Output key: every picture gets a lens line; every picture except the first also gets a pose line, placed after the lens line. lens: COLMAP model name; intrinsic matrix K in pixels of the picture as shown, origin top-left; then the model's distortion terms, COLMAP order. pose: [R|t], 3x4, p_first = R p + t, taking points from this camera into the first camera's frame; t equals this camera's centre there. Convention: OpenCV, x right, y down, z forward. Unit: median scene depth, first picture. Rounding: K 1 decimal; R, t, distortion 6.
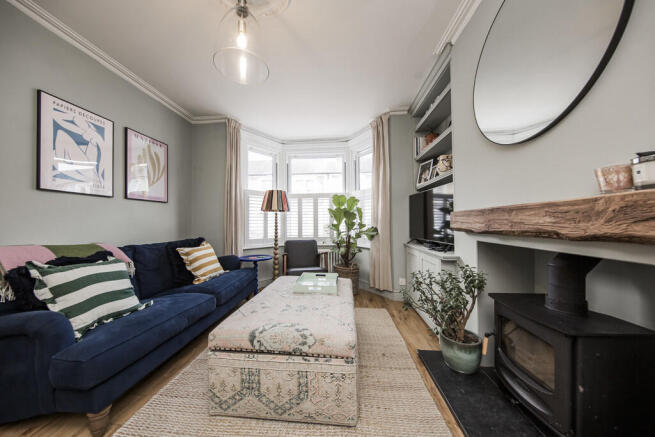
lens RADIAL K [[215.1, 0, 326.8], [0, 215.1, 219.7], [0, 0, 1]] dist [-0.000080, -0.002920]
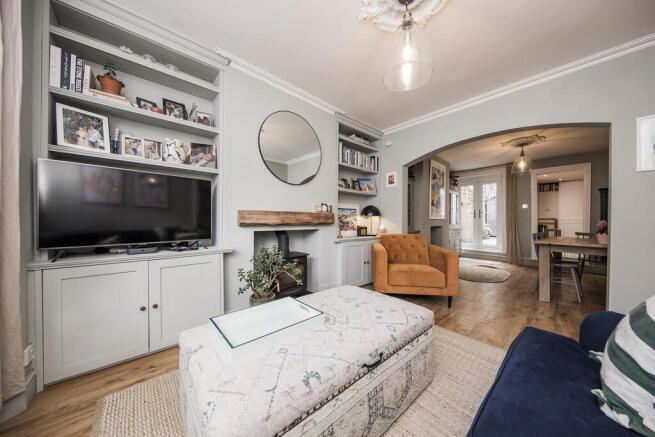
lens RADIAL K [[215.1, 0, 335.7], [0, 215.1, 219.9], [0, 0, 1]] dist [-0.000080, -0.002920]
pose [[-0.739575, -0.003684, 0.673064, -0.389460], [-0.014241, 0.999847, -0.010176, 0.014842], [-0.672924, -0.017111, -0.739514, 0.920799]]
